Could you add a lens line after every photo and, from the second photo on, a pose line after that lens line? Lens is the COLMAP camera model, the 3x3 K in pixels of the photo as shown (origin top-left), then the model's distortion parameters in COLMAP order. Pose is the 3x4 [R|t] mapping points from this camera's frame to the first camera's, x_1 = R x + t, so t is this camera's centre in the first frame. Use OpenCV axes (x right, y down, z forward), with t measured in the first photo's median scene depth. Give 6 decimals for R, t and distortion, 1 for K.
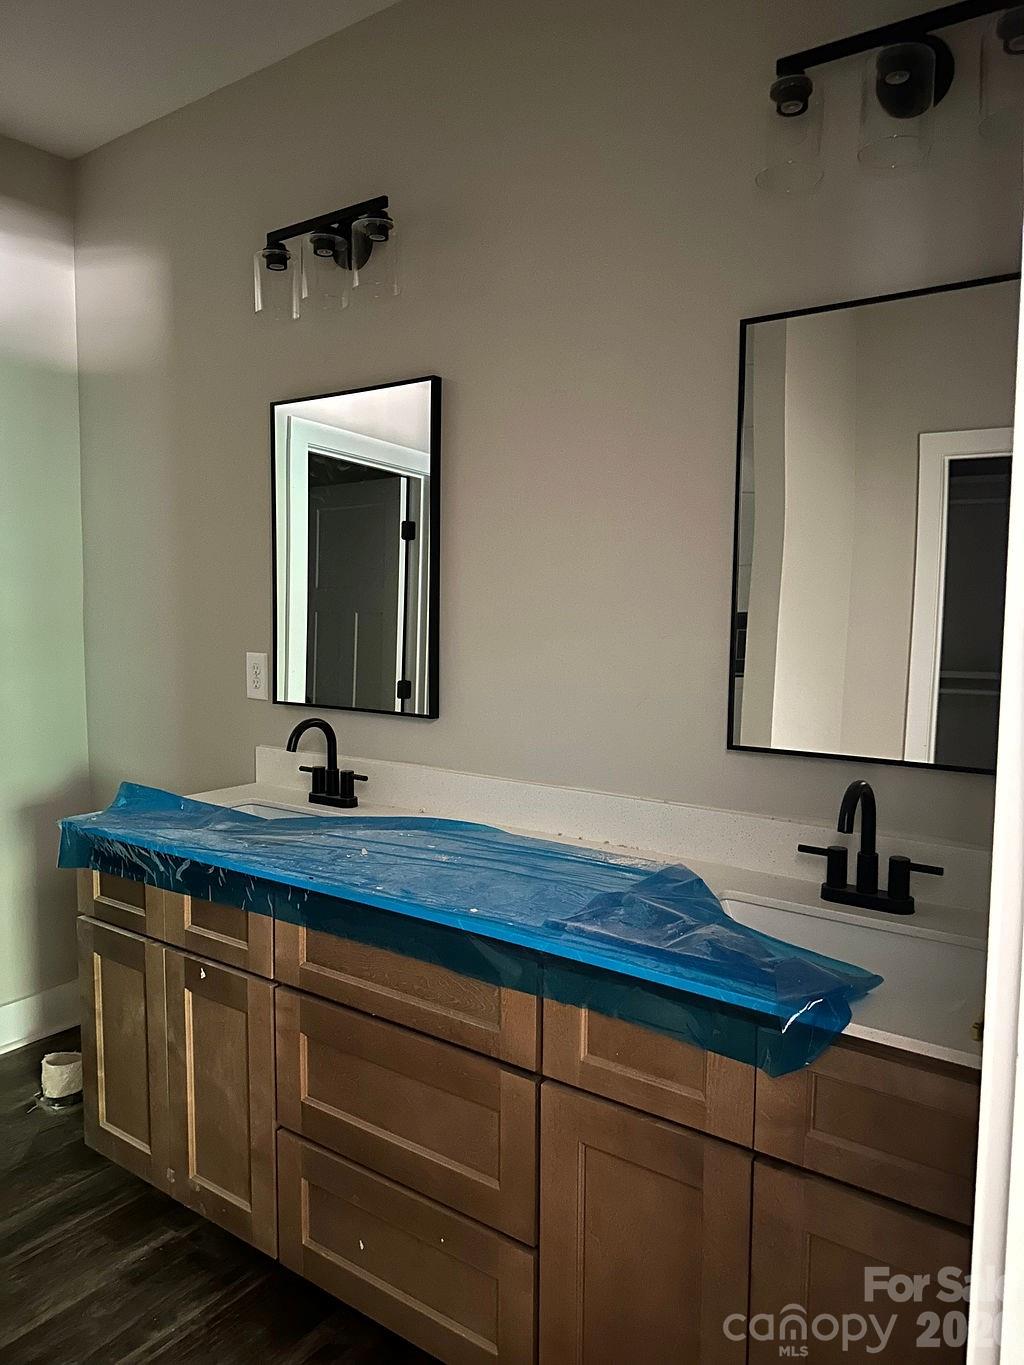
lens RADIAL K [[979.5, 0, 510.1], [0, 979.5, 674.7], [0, 0, 1]] dist [-0.002706, -0.005915]
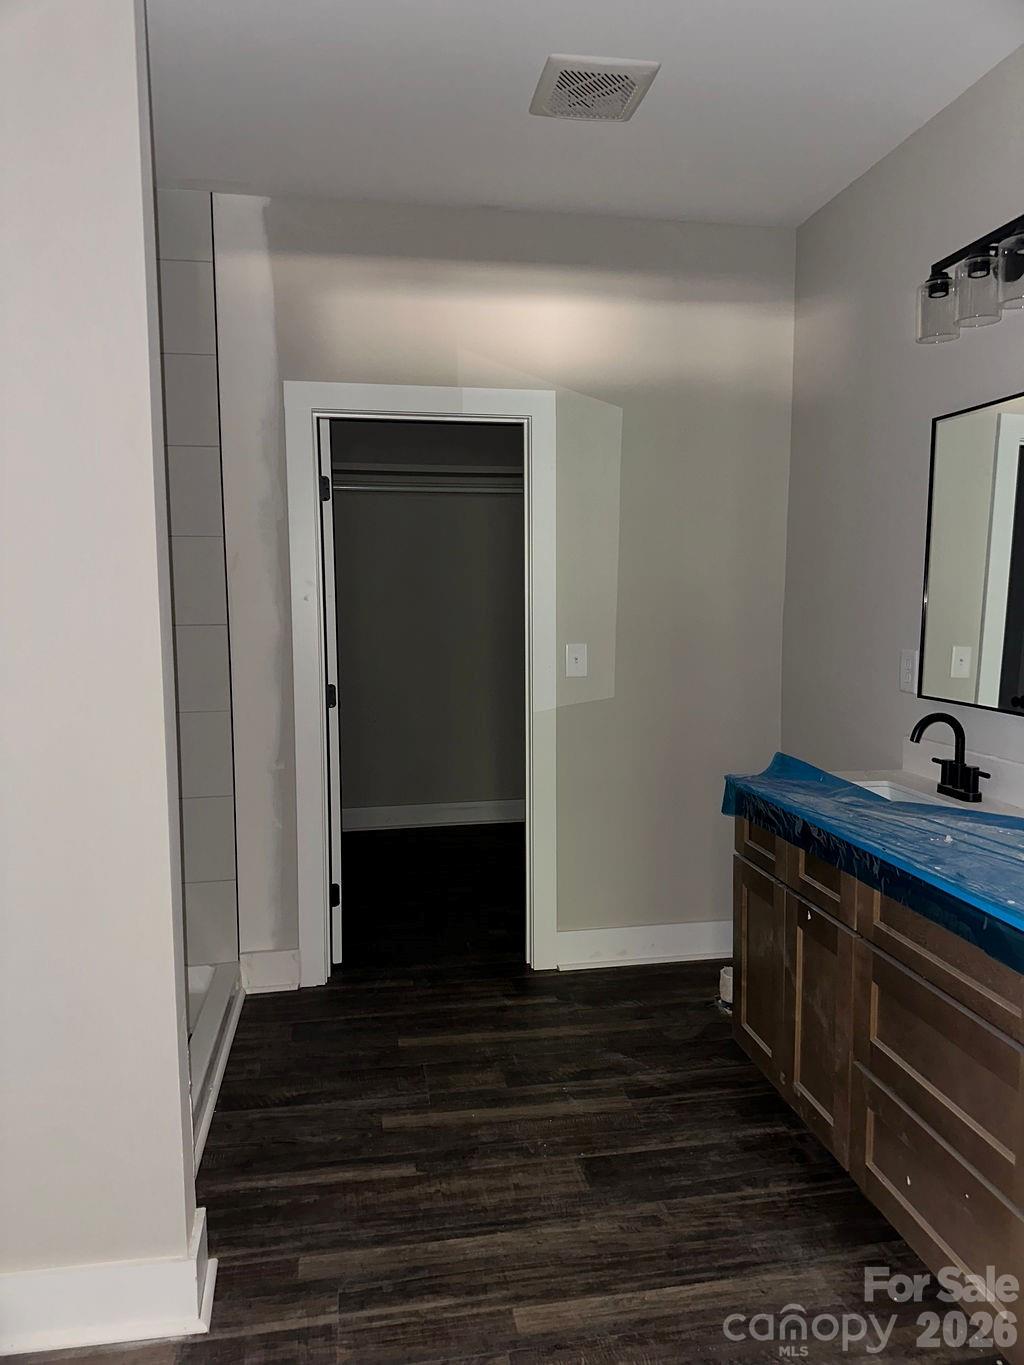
lens RADIAL K [[960.3, 0, 512.8], [0, 960.3, 675.5], [0, 0, 1]] dist [0.095072, -0.113130]
pose [[0.726009, 0.061186, -0.684958, 0.213613], [-0.050793, 0.998084, 0.035320, -0.013589], [0.685807, 0.009149, 0.727726, -0.120091]]
